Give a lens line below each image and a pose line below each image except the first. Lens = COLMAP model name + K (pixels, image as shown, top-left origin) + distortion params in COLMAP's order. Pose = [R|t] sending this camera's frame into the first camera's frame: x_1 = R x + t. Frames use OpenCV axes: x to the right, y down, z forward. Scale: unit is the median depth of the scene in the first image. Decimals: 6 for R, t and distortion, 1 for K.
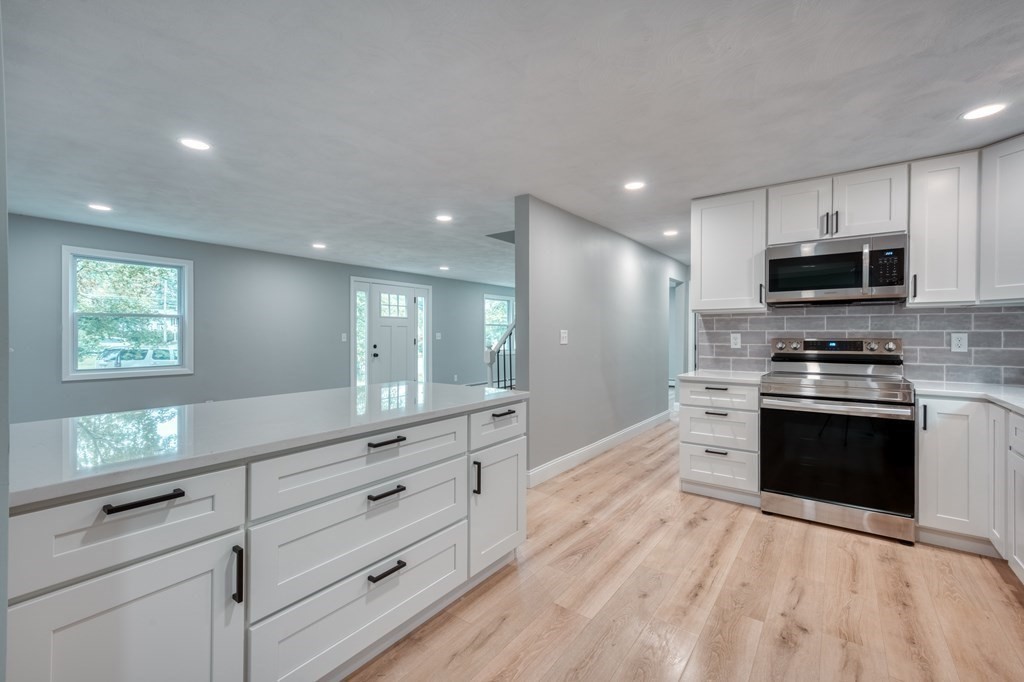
lens RADIAL K [[445.0, 0, 506.0], [0, 445.0, 336.0], [0, 0, 1]] dist [0.003024, 0.000313]
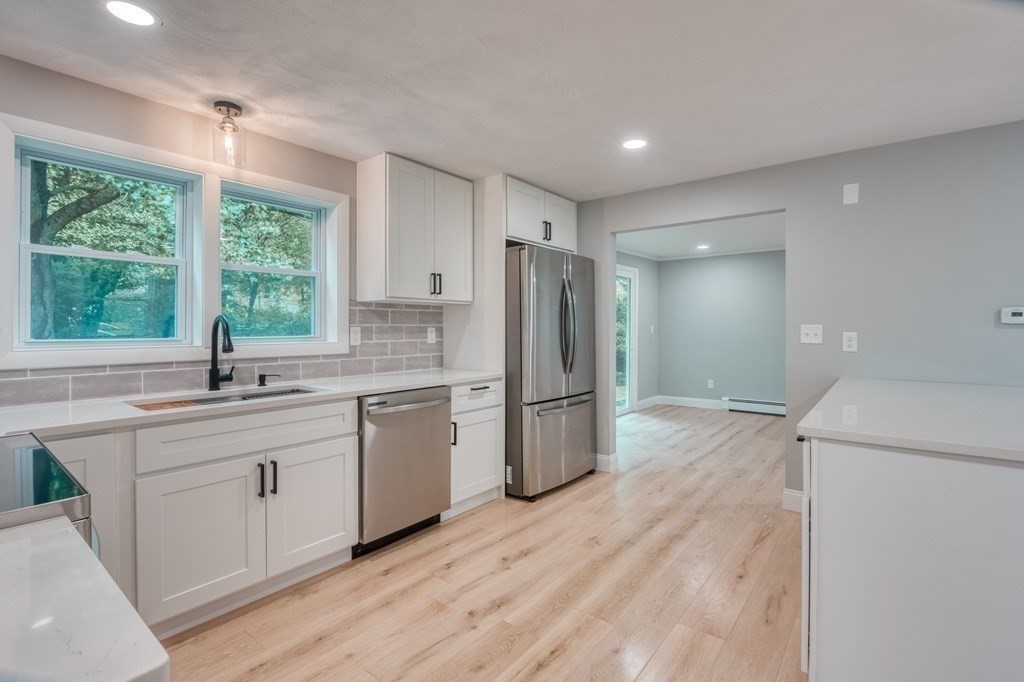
lens RADIAL K [[467.9, 0, 517.6], [0, 467.9, 333.8], [0, 0, 1]] dist [-0.000549, -0.000079]
pose [[-0.999441, -0.000835, 0.033409, 0.508585], [-0.000478, 0.999943, 0.010708, -0.008634], [-0.033416, 0.010686, -0.999384, 2.030310]]
